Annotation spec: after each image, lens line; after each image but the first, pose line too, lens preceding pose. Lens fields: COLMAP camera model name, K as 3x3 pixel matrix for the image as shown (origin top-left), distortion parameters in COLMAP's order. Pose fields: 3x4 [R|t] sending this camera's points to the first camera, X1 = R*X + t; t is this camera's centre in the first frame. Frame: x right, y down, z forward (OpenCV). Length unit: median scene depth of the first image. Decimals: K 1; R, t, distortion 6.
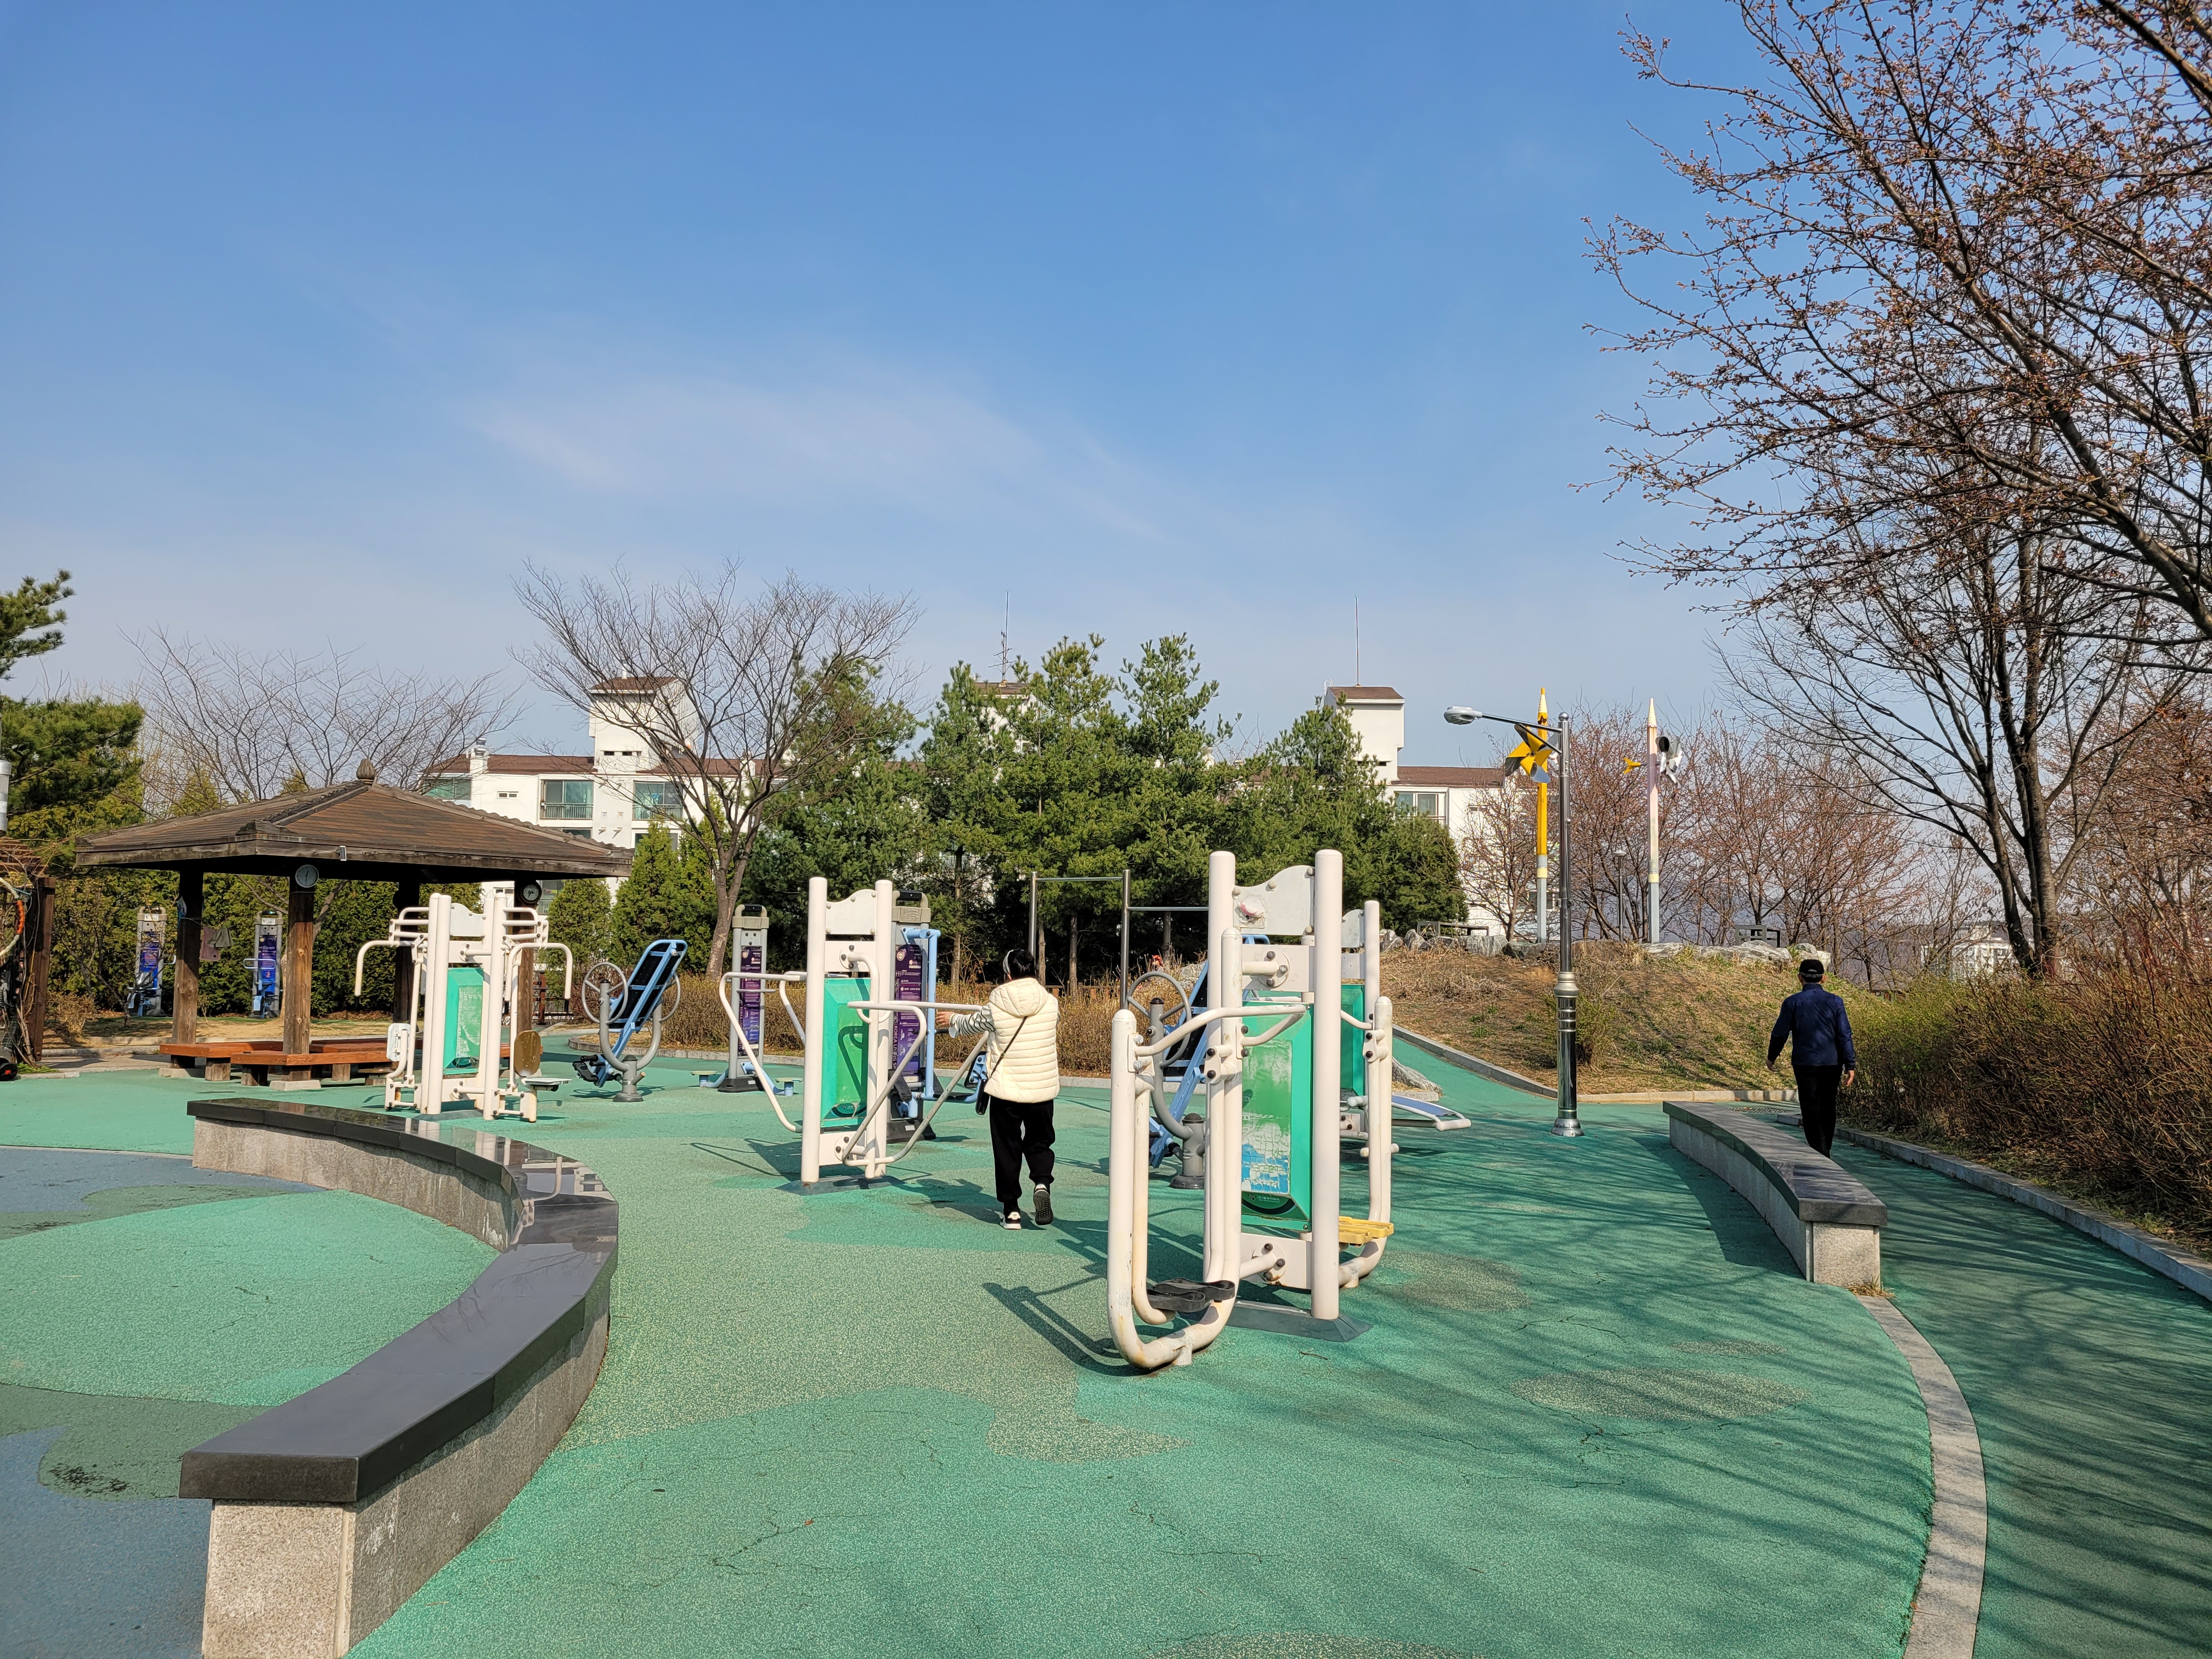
lens RADIAL K [[1666.0, 0, 1103.7], [0, 1666.0, 830.1], [0, 0, 1]] dist [0.047105, -0.001355]
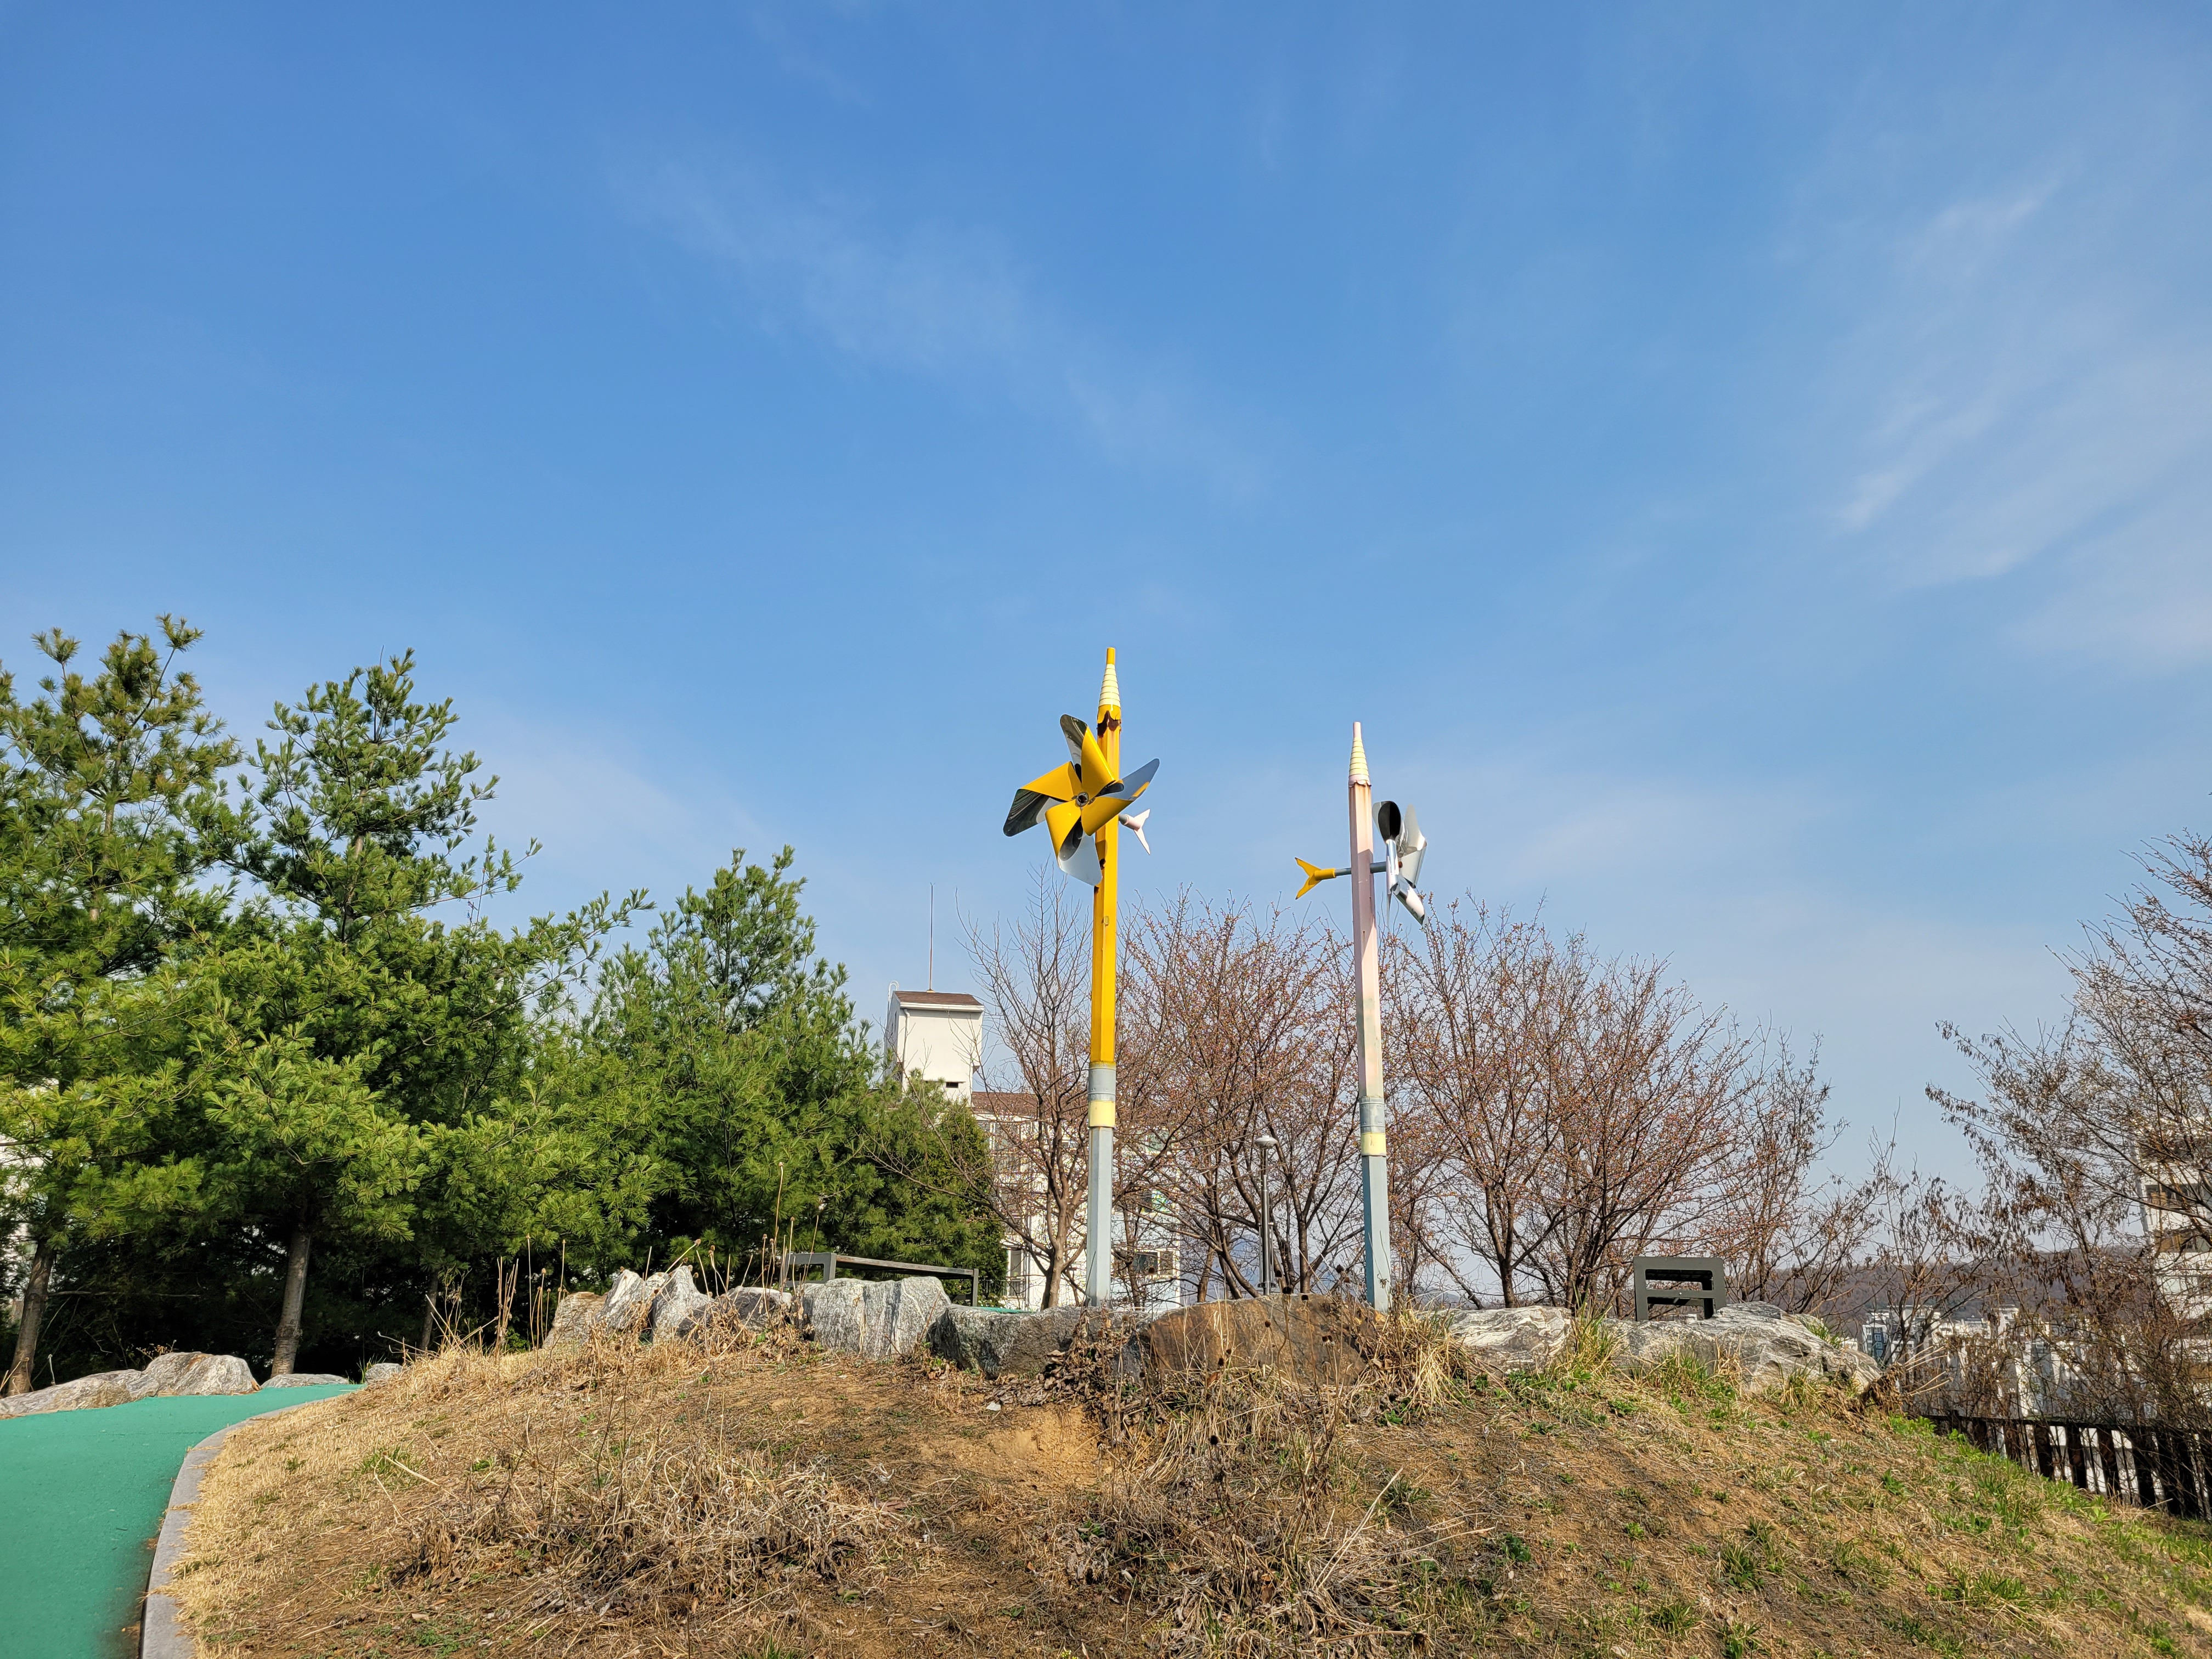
lens RADIAL K [[1666.0, 0, 1107.7], [0, 1666.0, 827.6], [0, 0, 1]] dist [0.047105, -0.001355]
pose [[0.973361, 0.062704, 0.220536, 0.140234], [-0.013247, 0.975649, -0.218937, 0.035041], [-0.228894, 0.210183, 0.950489, 0.500255]]
